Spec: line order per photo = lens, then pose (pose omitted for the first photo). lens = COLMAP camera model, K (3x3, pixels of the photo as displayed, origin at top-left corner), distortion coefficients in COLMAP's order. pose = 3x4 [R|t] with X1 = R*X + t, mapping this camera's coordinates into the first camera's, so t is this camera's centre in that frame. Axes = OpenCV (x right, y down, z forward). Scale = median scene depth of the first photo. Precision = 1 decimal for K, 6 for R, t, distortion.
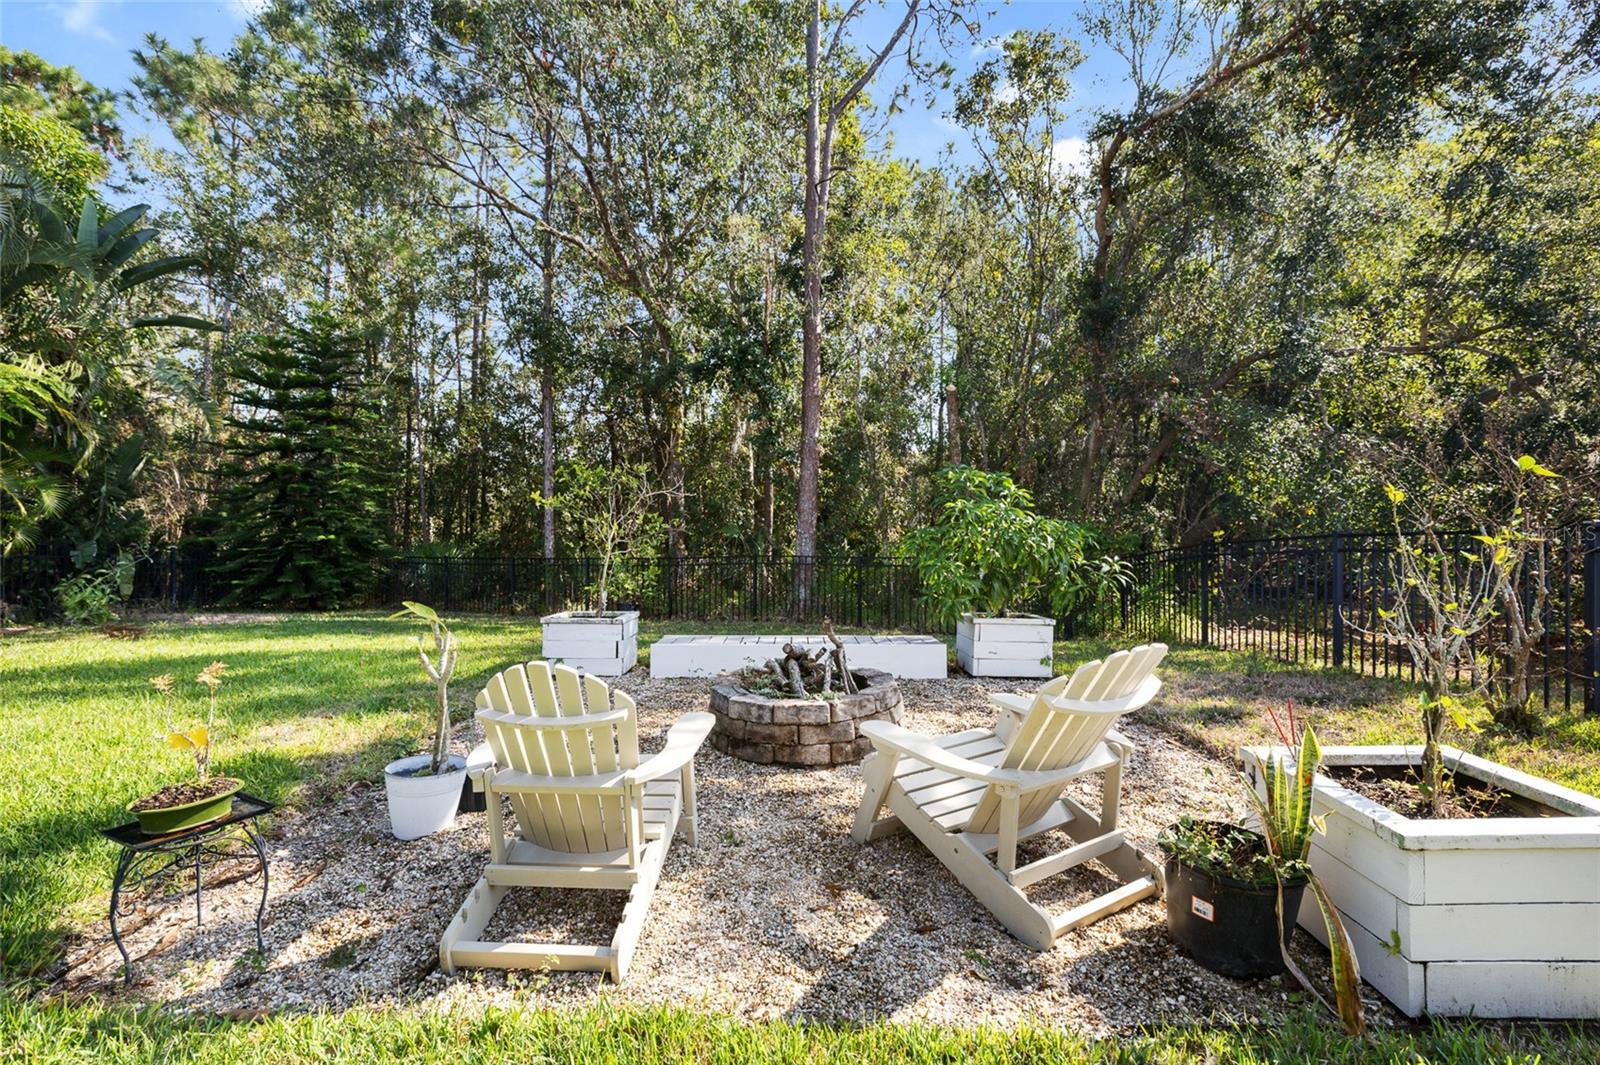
lens RADIAL K [[704.9, 0, 796.3], [0, 704.9, 526.4], [0, 0, 1]] dist [-0.007634, 0.001601]
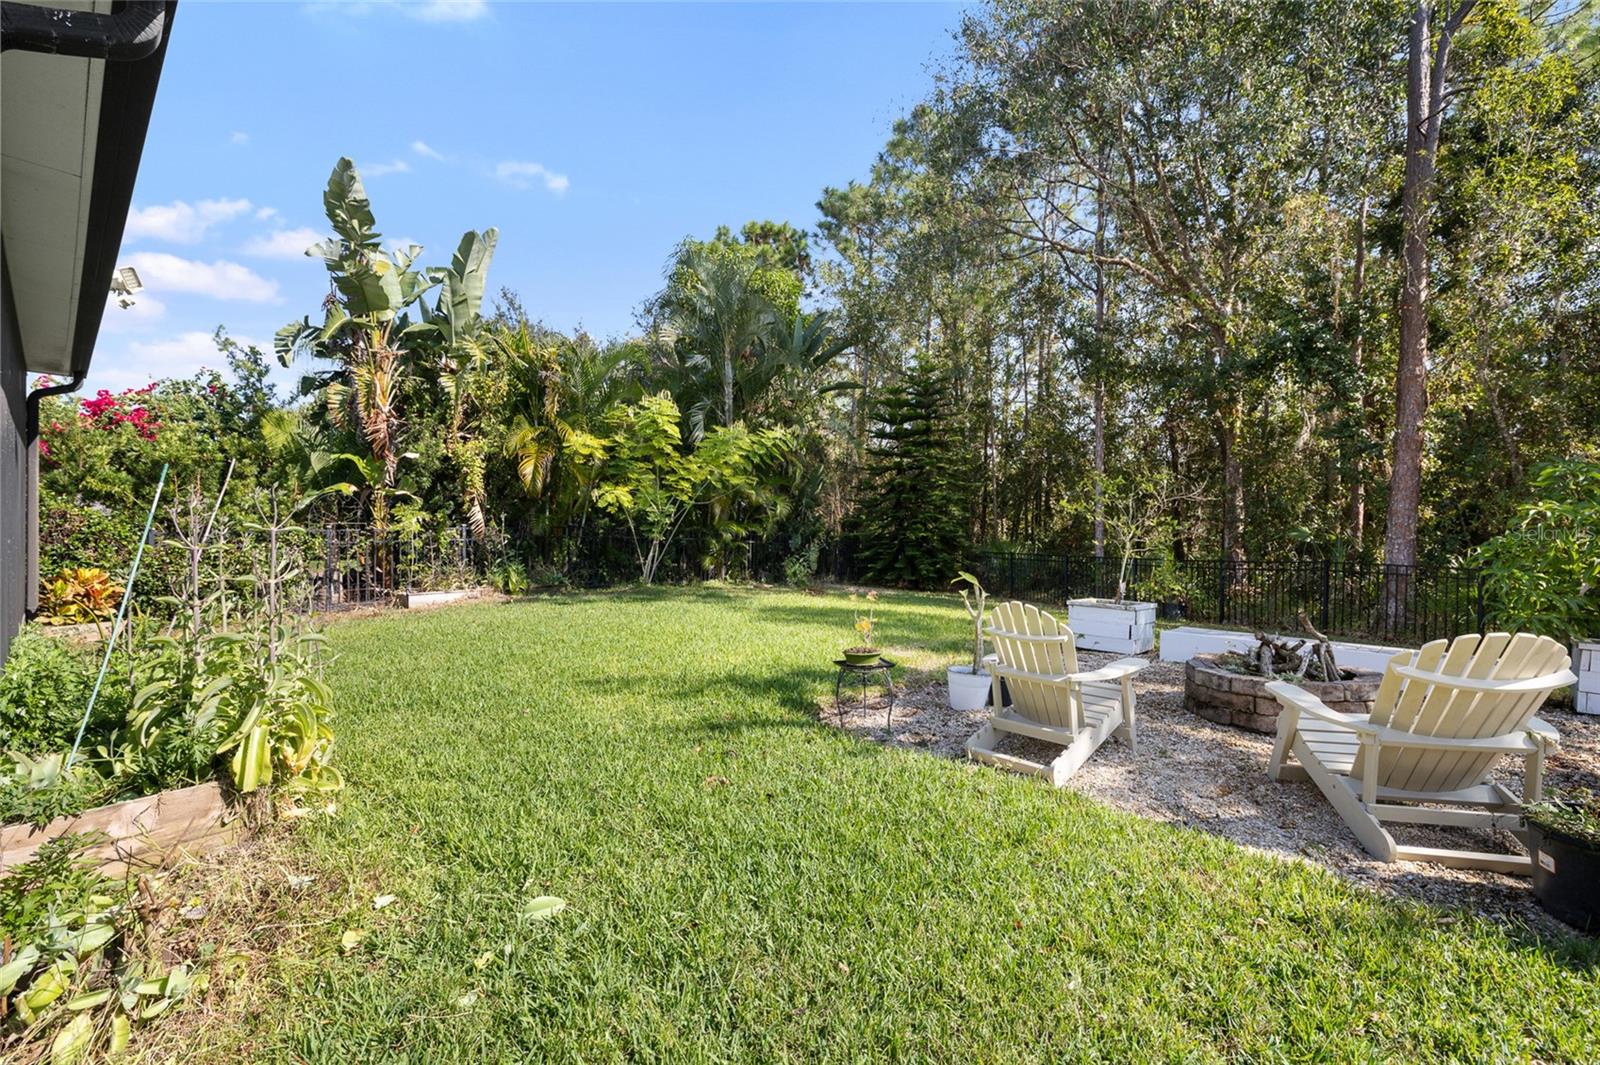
lens RADIAL K [[704.9, 0, 798.8], [0, 704.9, 528.9], [0, 0, 1]] dist [-0.007634, 0.001601]
pose [[0.717404, 0.009612, -0.696591, 0.076064], [-0.008390, 0.999952, 0.005157, 0.000149], [0.696607, 0.002145, 0.717450, -0.105977]]
